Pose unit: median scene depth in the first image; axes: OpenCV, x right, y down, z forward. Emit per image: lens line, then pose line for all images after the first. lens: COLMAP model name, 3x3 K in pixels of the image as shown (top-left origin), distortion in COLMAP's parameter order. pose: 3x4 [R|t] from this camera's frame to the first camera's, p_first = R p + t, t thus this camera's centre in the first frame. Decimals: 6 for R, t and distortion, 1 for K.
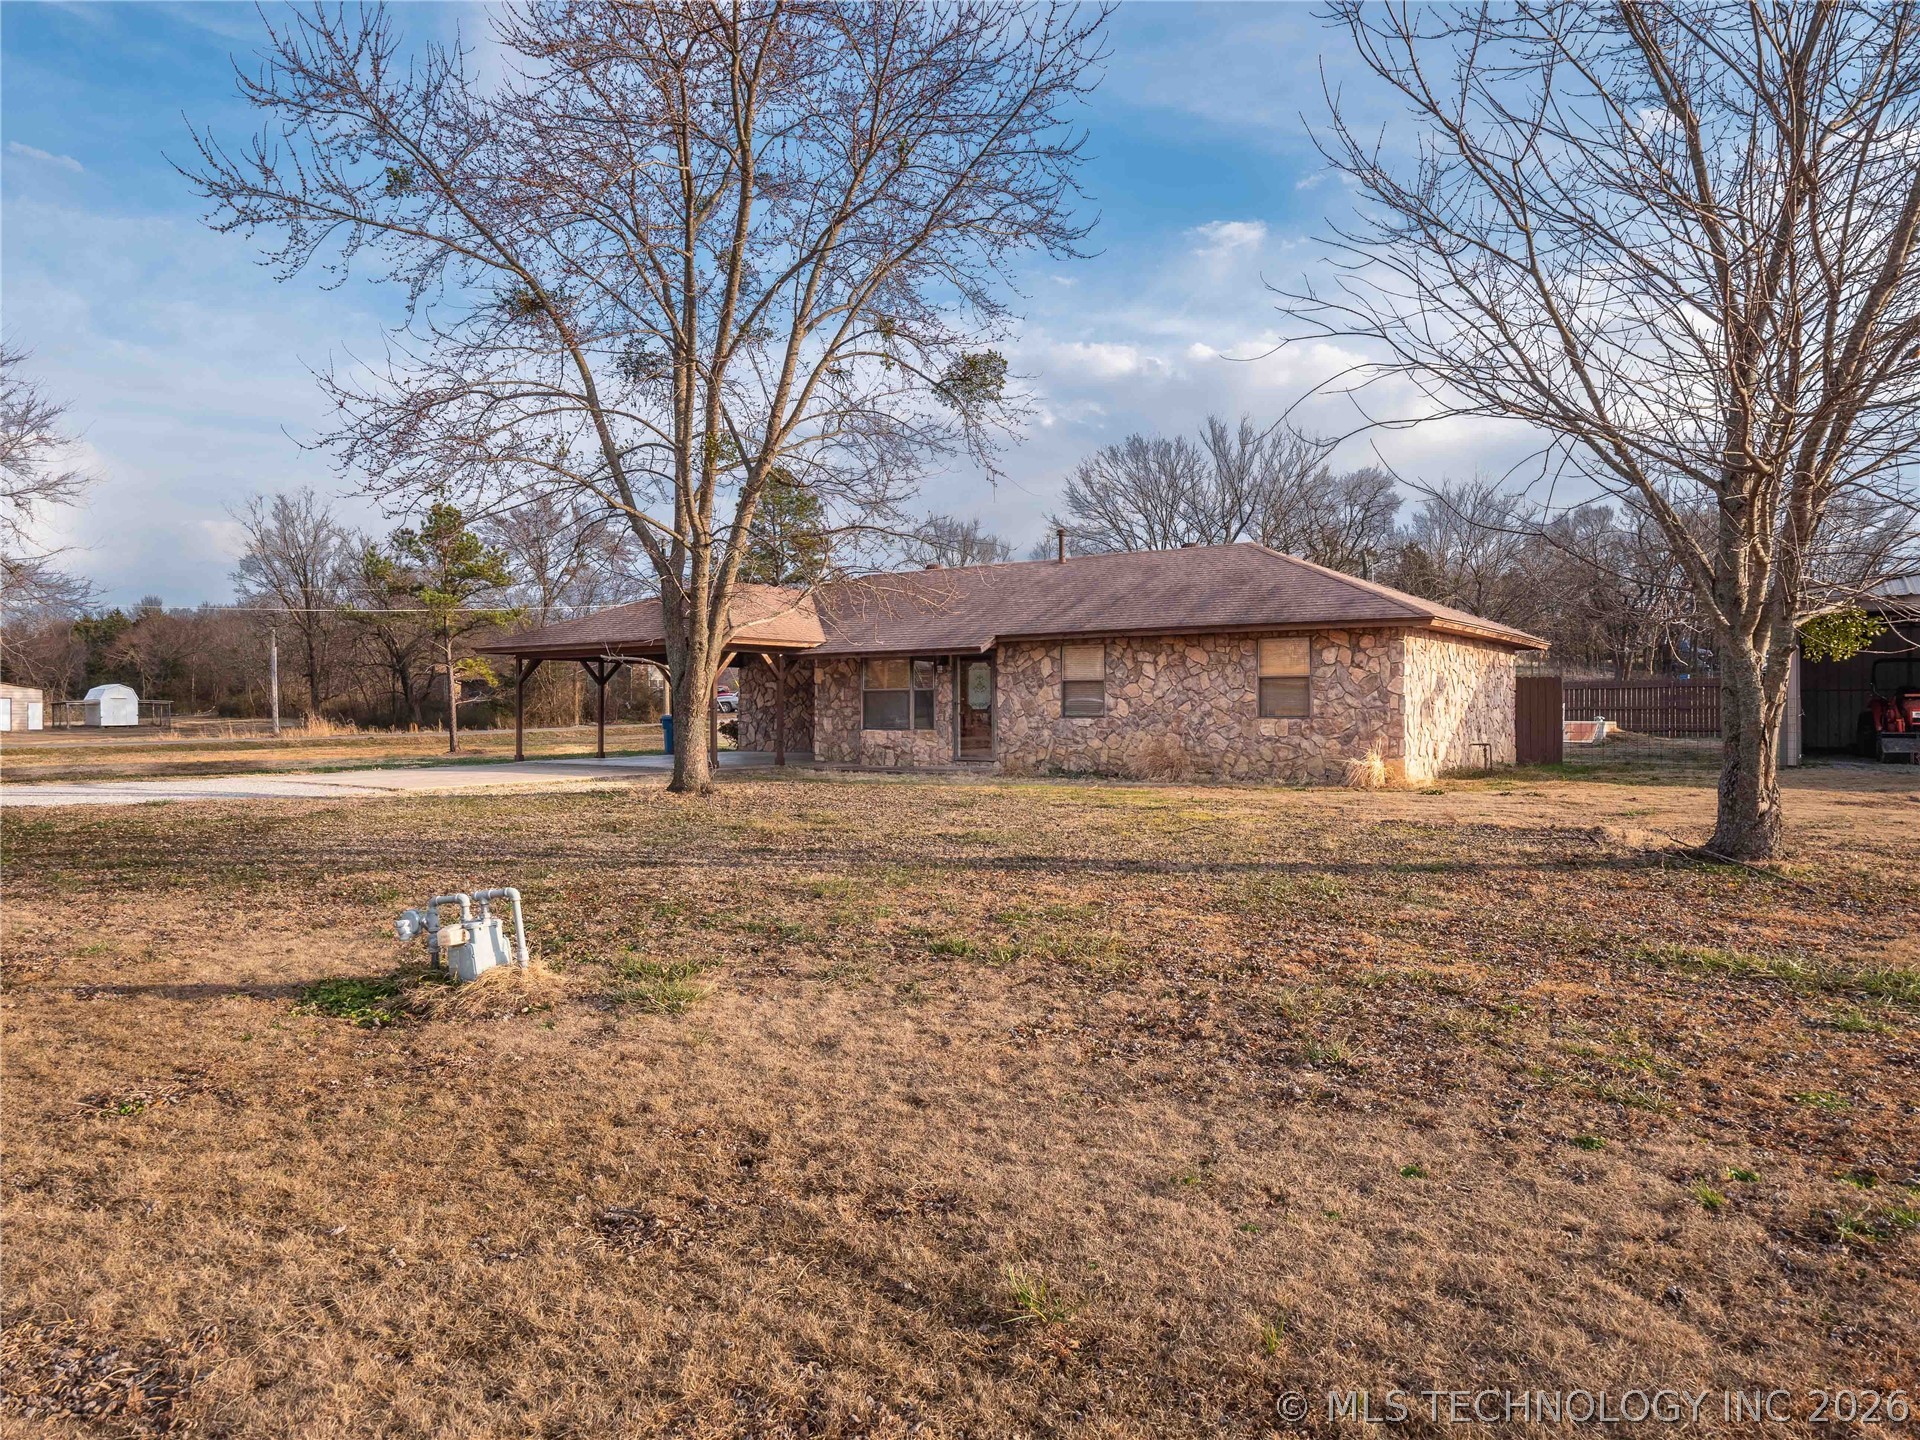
lens RADIAL K [[1188.6, 0, 963.4], [0, 1188.6, 719.6], [0, 0, 1]] dist [0.000085, -0.003371]
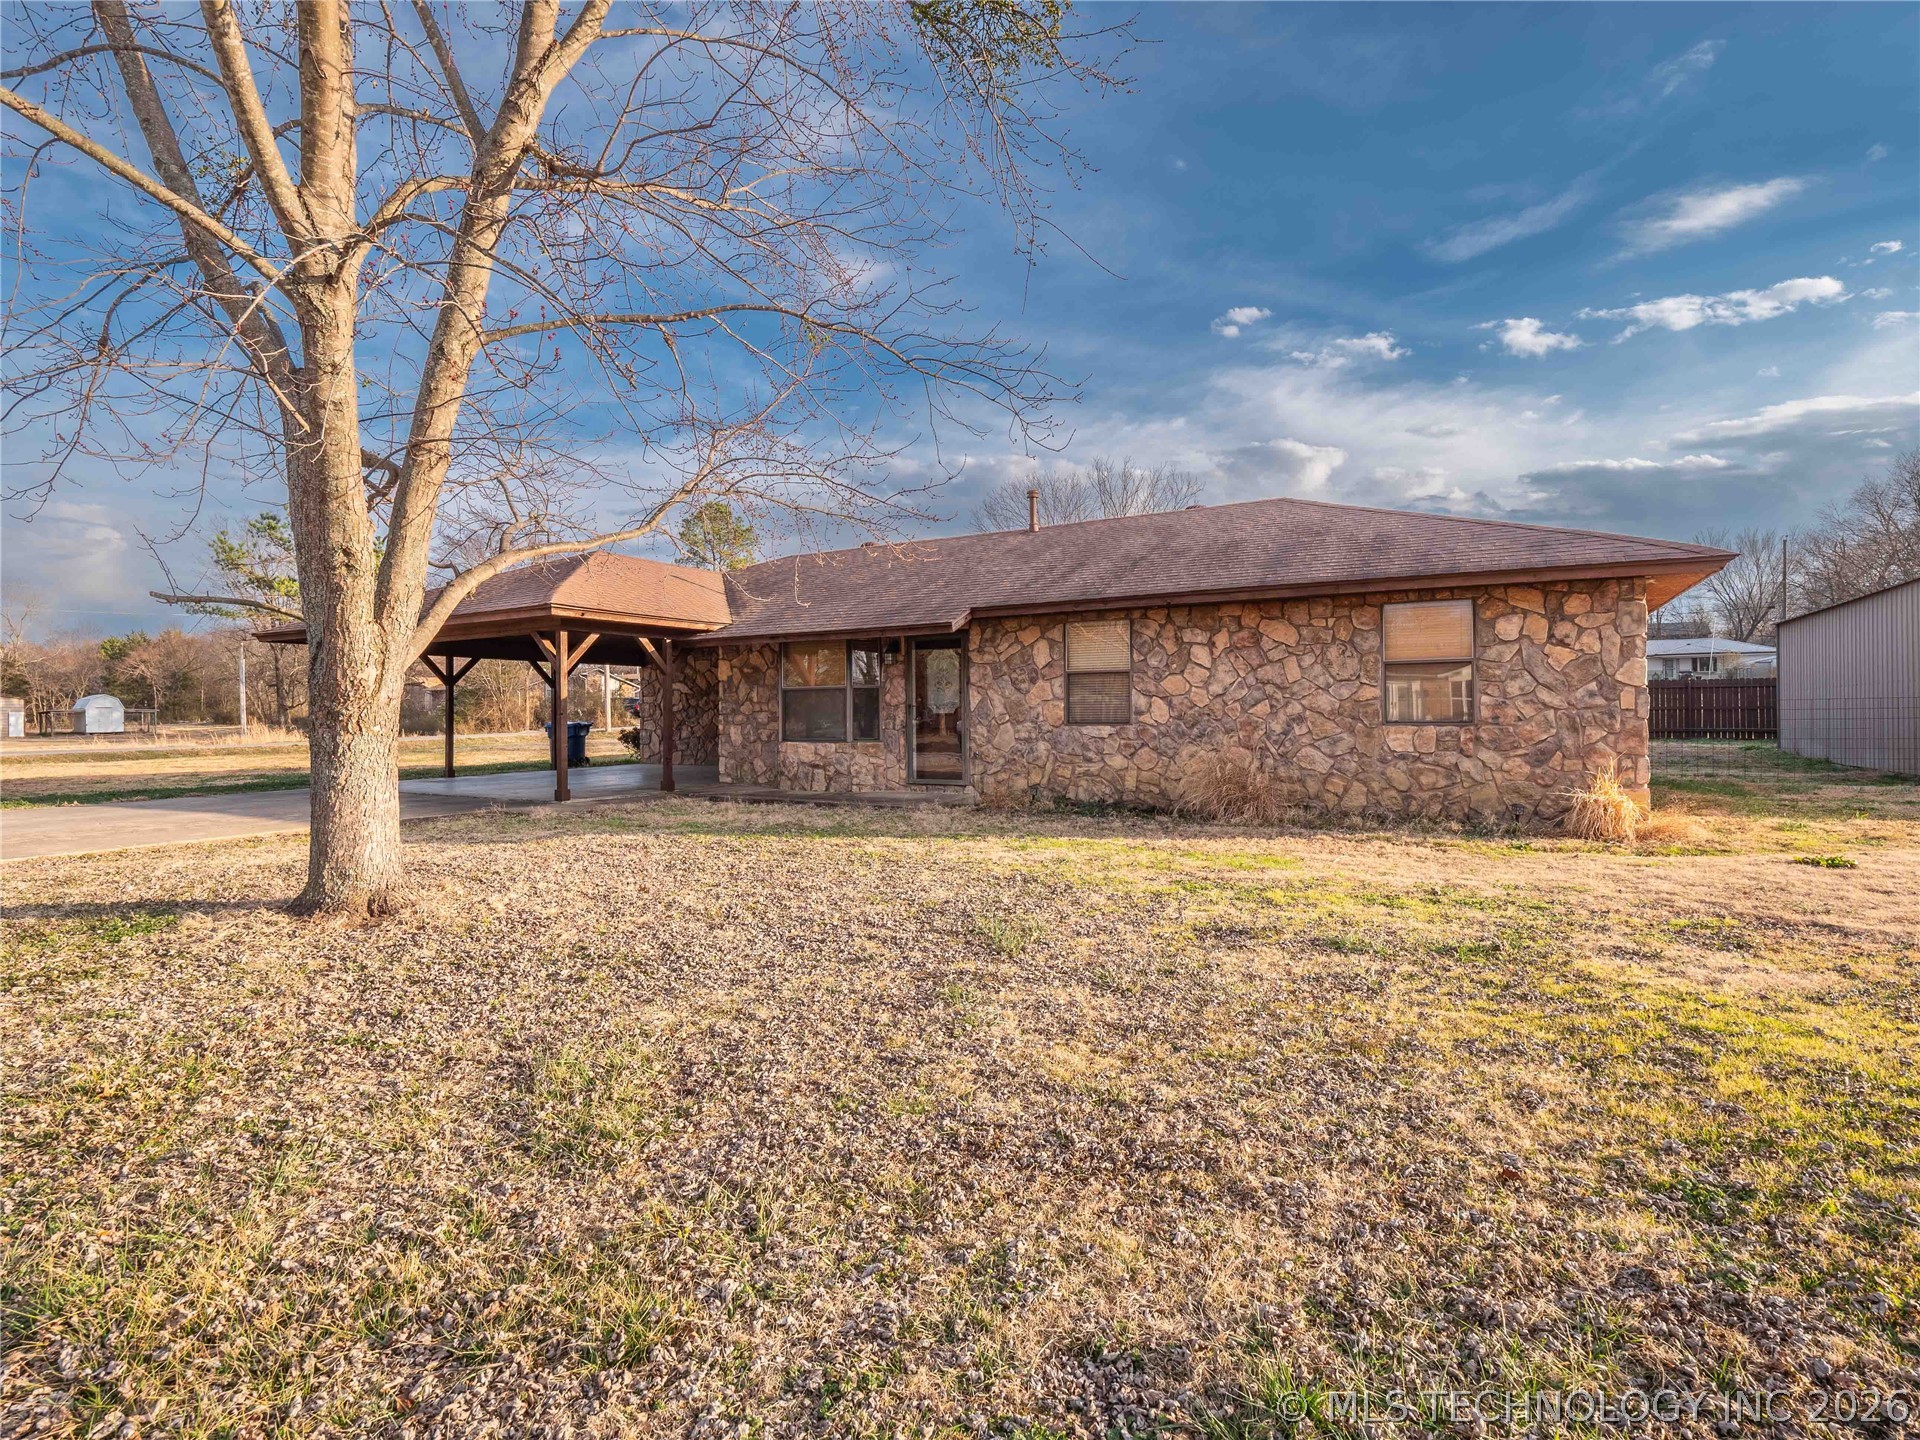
lens RADIAL K [[939.0, 0, 961.0], [0, 939.0, 712.3], [0, 0, 1]] dist [-0.013823, -0.000982]
pose [[0.995990, -0.004245, 0.089365, -0.028311], [0.005134, 0.999940, -0.009713, -0.003866], [-0.089318, 0.010133, 0.995952, 0.450115]]
